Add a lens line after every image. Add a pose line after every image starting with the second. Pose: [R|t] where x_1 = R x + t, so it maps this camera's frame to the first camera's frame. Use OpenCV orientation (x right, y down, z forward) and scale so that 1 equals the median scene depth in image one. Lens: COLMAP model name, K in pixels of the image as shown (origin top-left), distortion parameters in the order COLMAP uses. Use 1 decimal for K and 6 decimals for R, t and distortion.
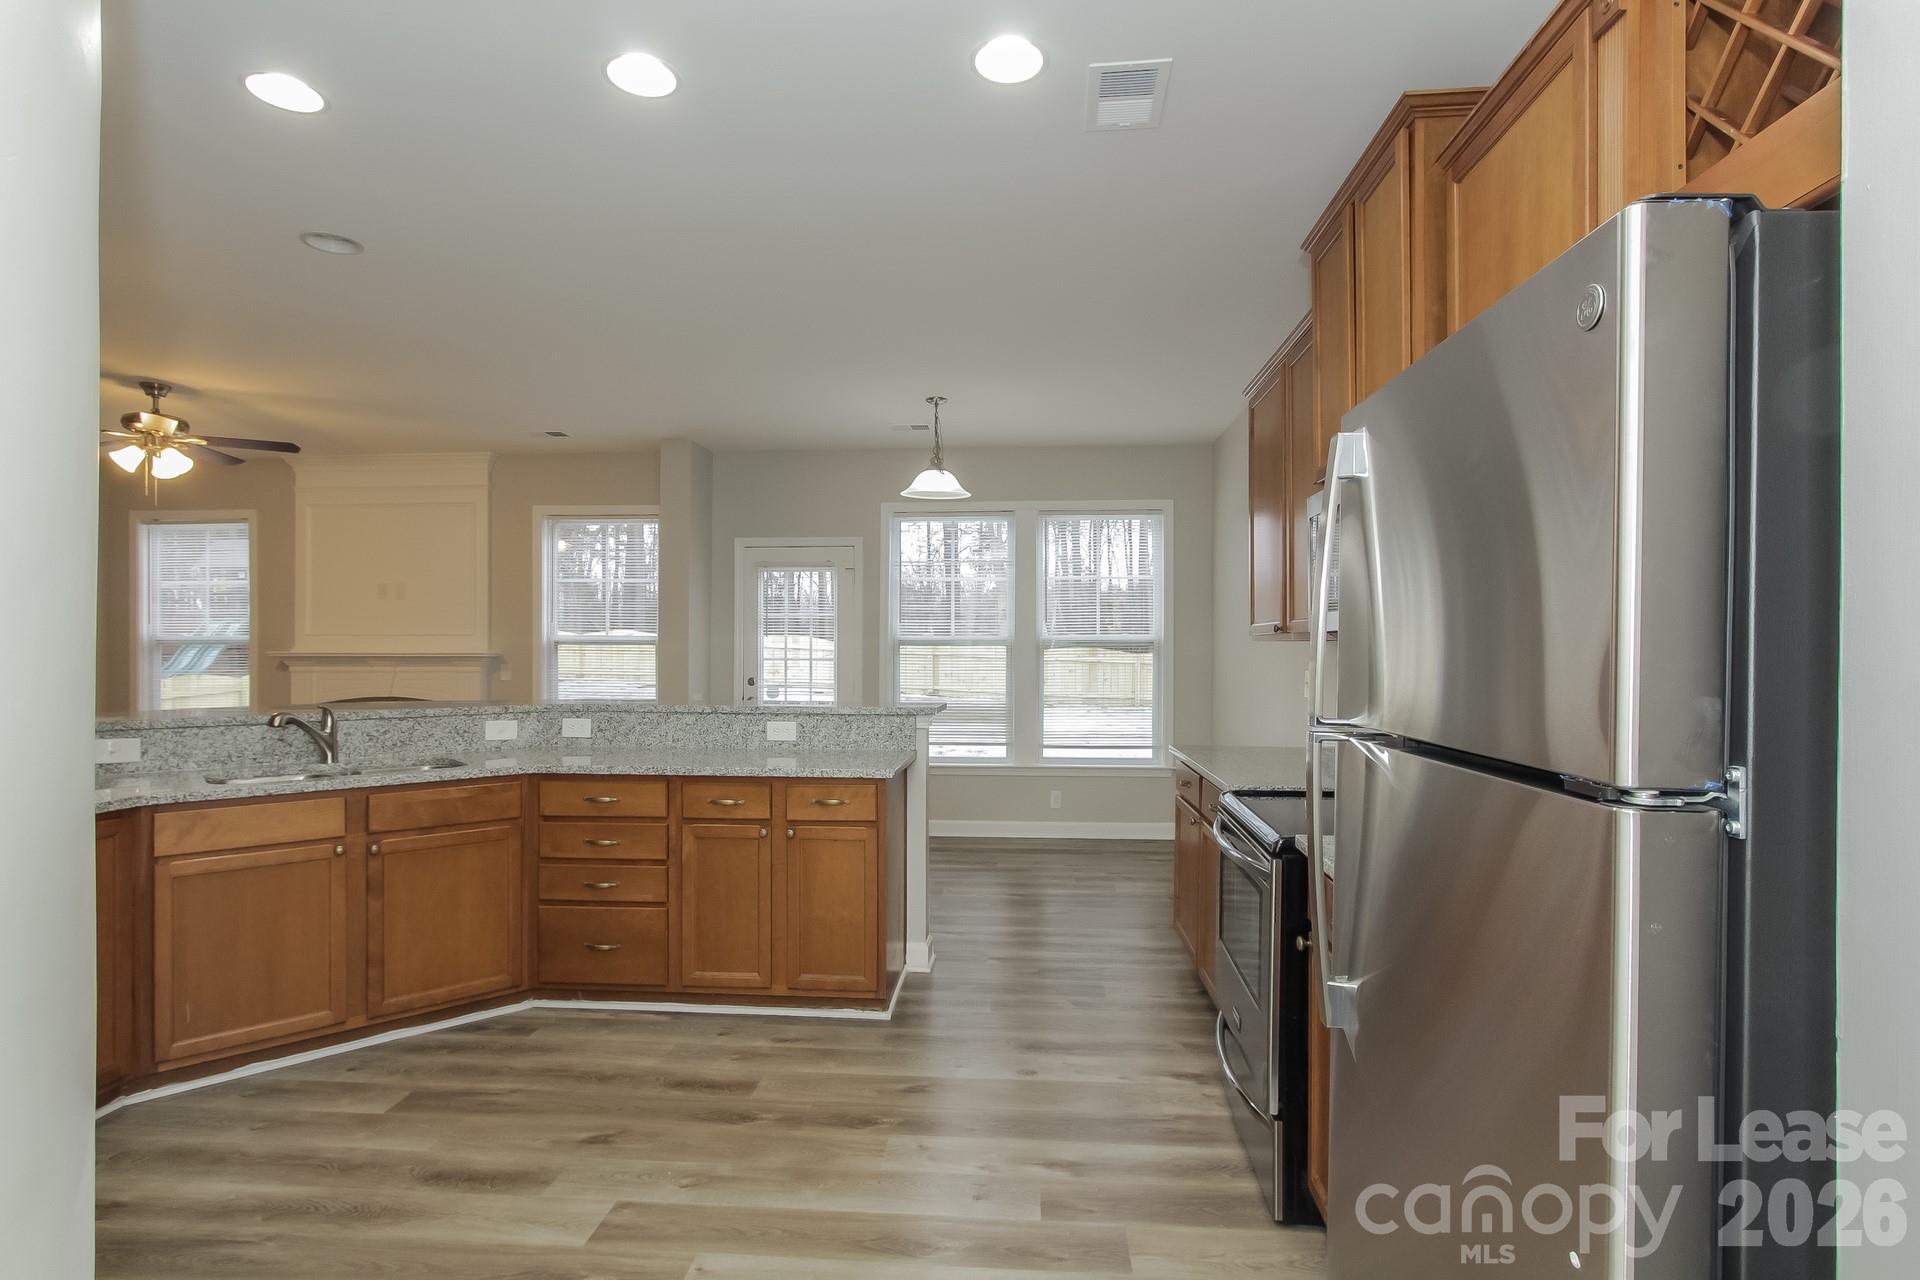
lens RADIAL K [[979.0, 0, 956.0], [0, 979.0, 642.3], [0, 0, 1]] dist [0.033892, 0.000348]
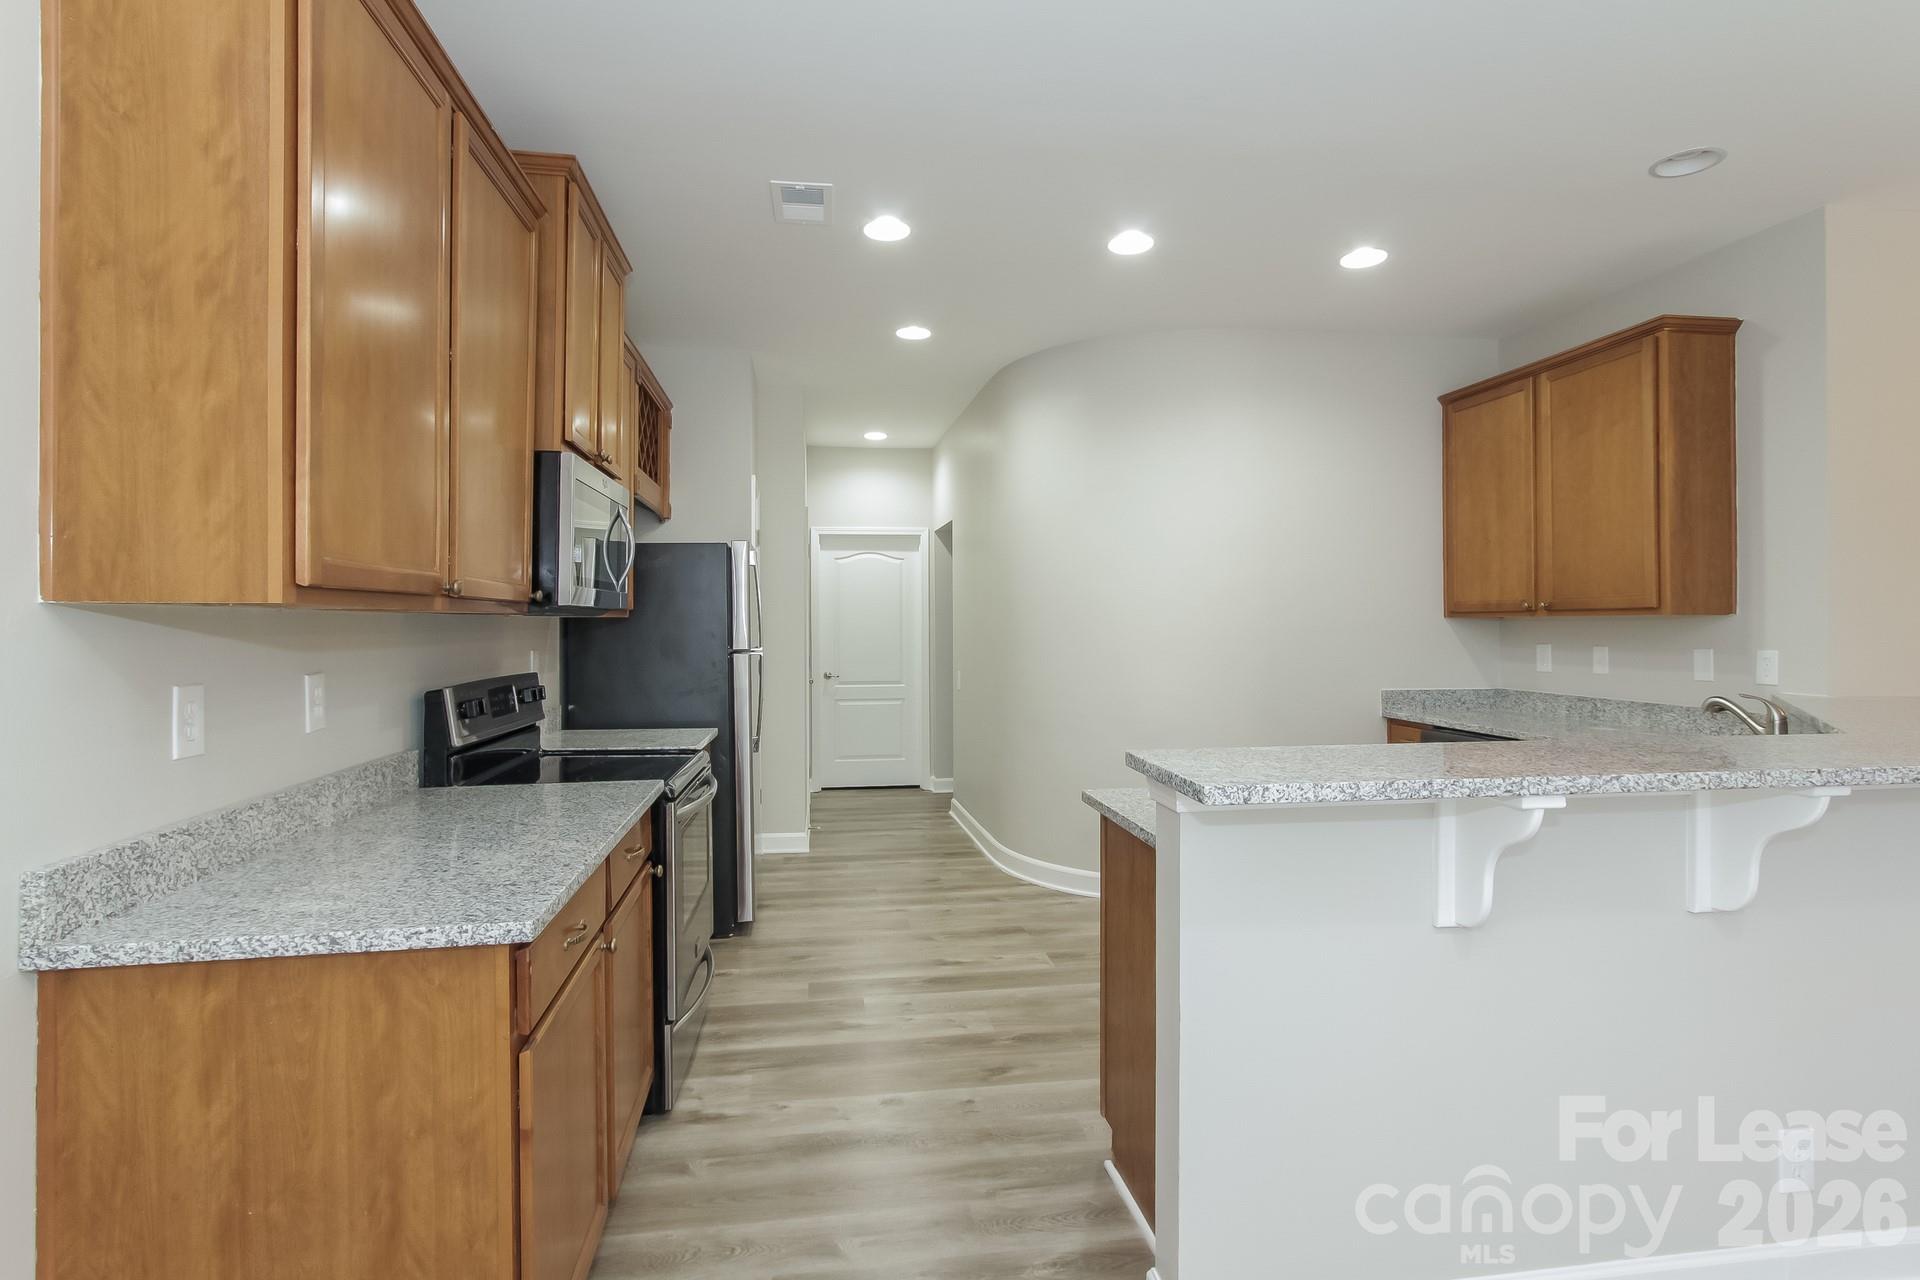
lens RADIAL K [[979.0, 0, 962.5], [0, 979.0, 632.6], [0, 0, 1]] dist [0.033892, 0.000348]
pose [[-0.972196, -0.000512, -0.234167, 0.495995], [-0.000679, 1.000000, 0.000631, 0.033588], [0.234167, 0.000773, -0.972196, 4.268425]]
